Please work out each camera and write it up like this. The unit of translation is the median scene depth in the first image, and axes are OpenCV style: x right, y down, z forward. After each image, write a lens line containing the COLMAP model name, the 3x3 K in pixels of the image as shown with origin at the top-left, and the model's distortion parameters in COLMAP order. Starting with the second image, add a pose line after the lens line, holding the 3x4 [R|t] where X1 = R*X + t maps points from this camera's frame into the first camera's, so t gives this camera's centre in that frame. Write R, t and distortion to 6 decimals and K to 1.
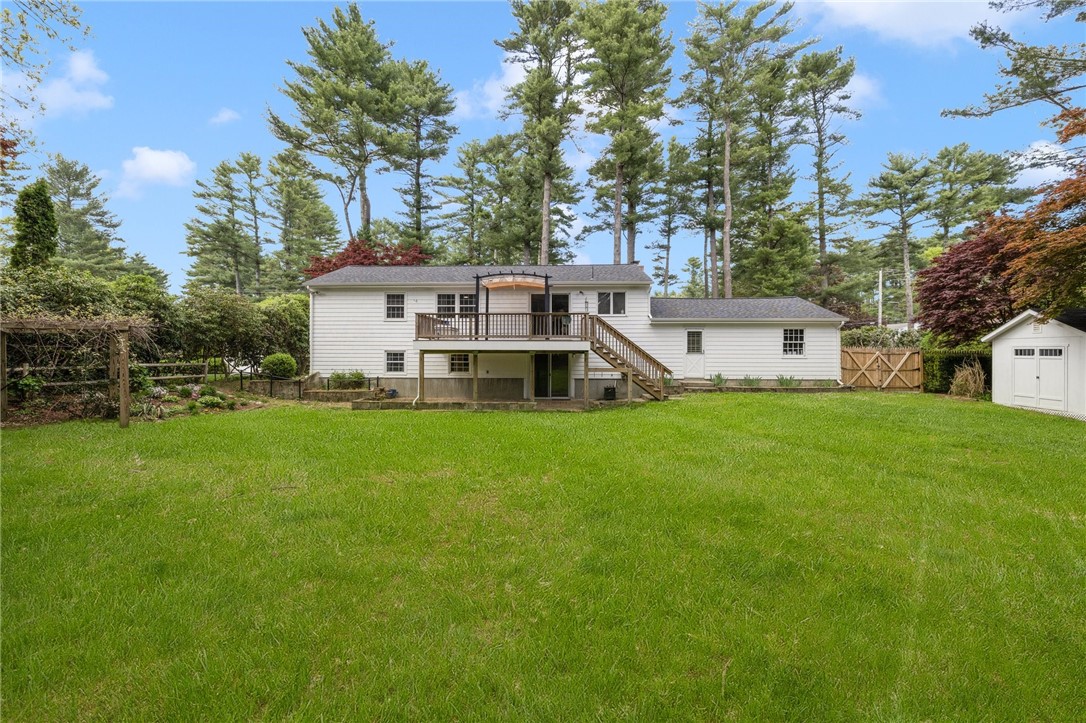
lens RADIAL K [[469.3, 0, 529.3], [0, 469.3, 352.2], [0, 0, 1]] dist [-0.000126, -0.000520]
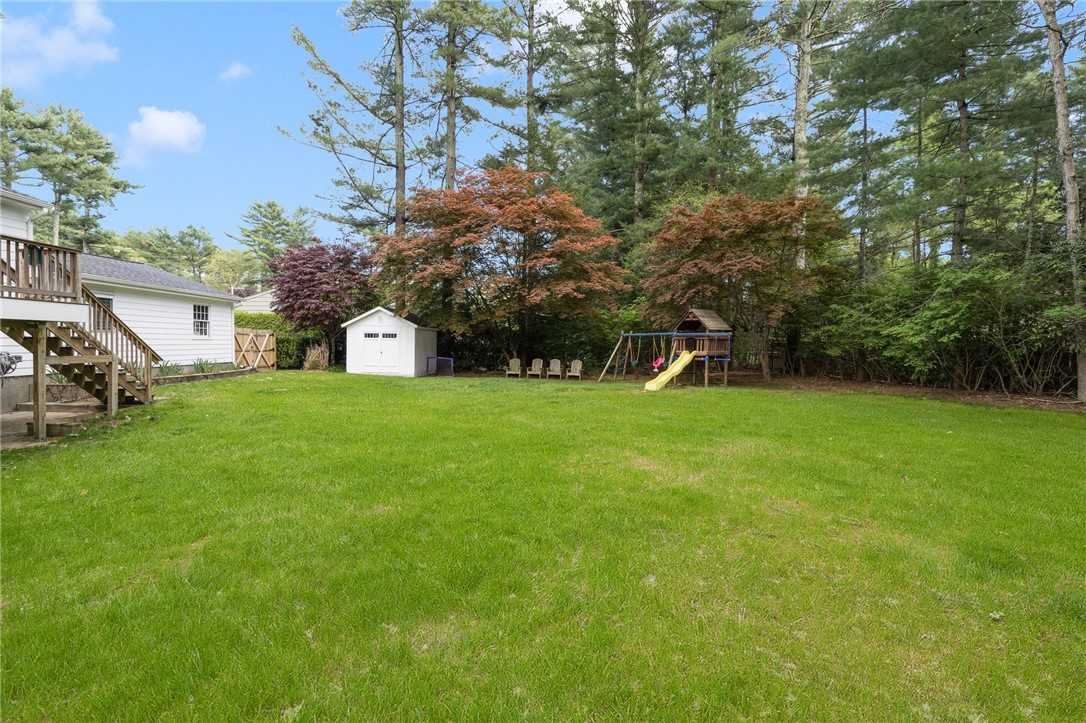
lens RADIAL K [[489.2, 0, 542.1], [0, 489.2, 356.3], [0, 0, 1]] dist [0.002825, 0.000164]
pose [[-0.071780, -0.031997, 0.996907, -0.371981], [-0.011680, 0.999444, 0.031237, 0.008255], [-0.997352, -0.009401, -0.072113, 0.440853]]
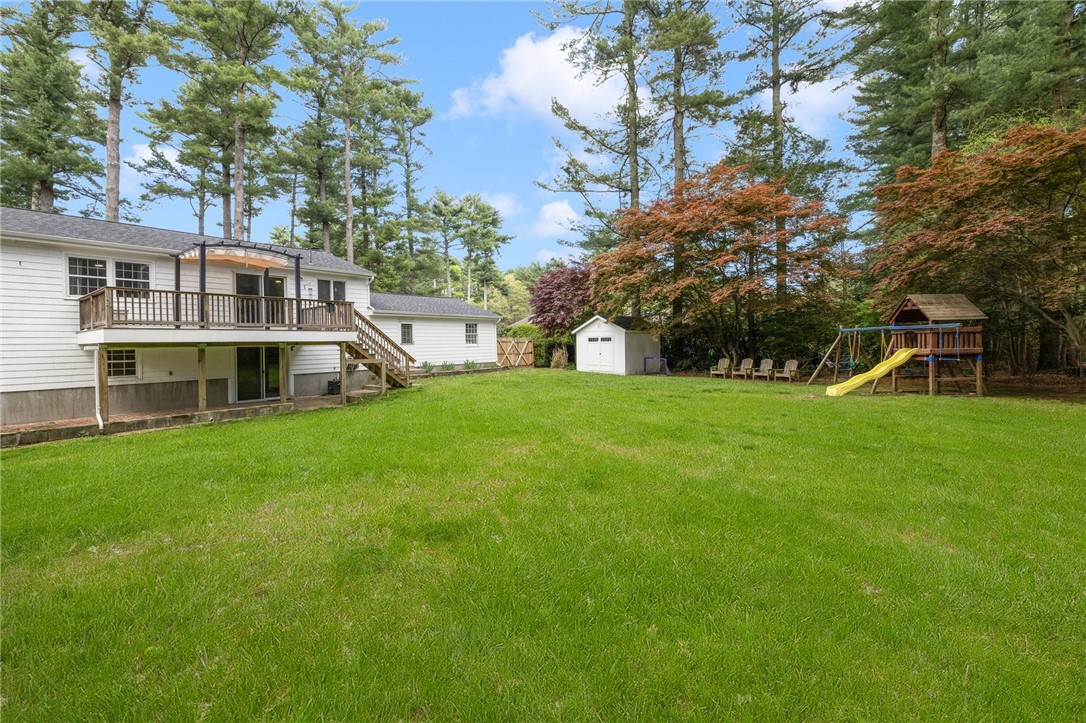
lens RADIAL K [[469.3, 0, 538.7], [0, 469.3, 347.7], [0, 0, 1]] dist [-0.000126, -0.000520]
pose [[0.582568, -0.020111, 0.812533, -0.356036], [0.018596, 0.999762, 0.011412, 0.004652], [-0.812569, 0.008461, 0.582803, 0.116268]]
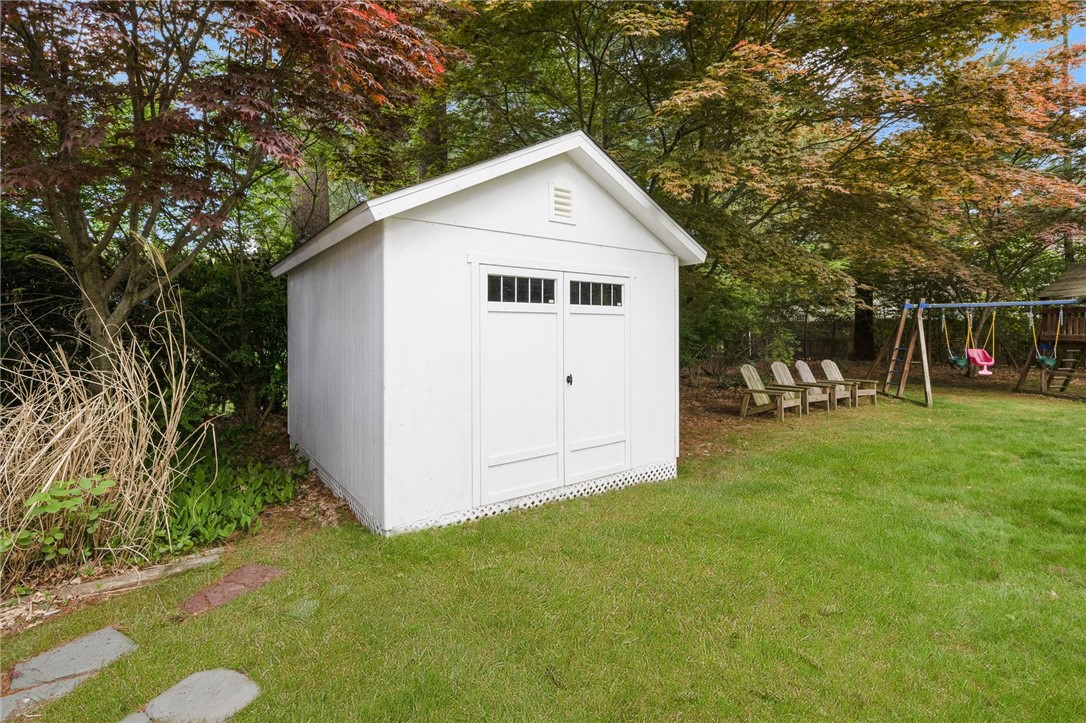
lens RADIAL K [[469.3, 0, 526.2], [0, 469.3, 330.1], [0, 0, 1]] dist [-0.000126, -0.000520]
pose [[-0.657600, -0.003165, 0.753360, 0.649385], [0.002143, 0.999979, 0.006071, 0.015987], [-0.753364, 0.005607, -0.657580, 0.884669]]
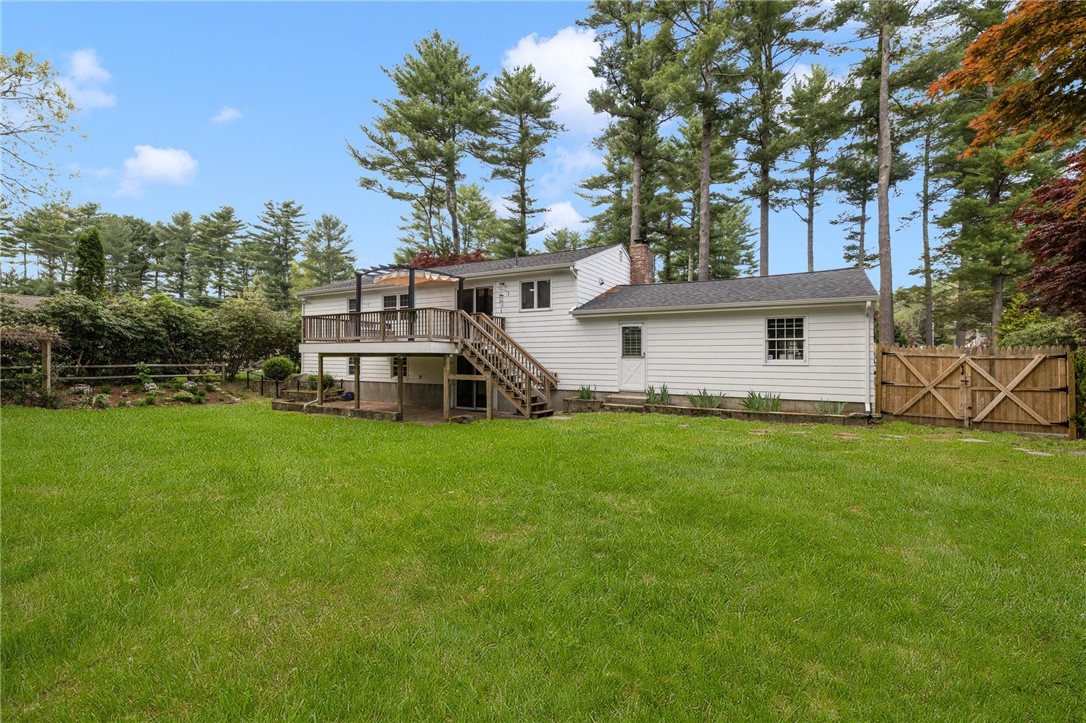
lens RADIAL K [[469.3, 0, 533.9], [0, 469.3, 352.1], [0, 0, 1]] dist [-0.000126, -0.000520]
pose [[0.885741, -0.003739, -0.464166, 0.553818], [-0.002859, 0.999905, -0.013510, 0.004965], [0.464172, 0.013294, 0.885645, 0.292006]]
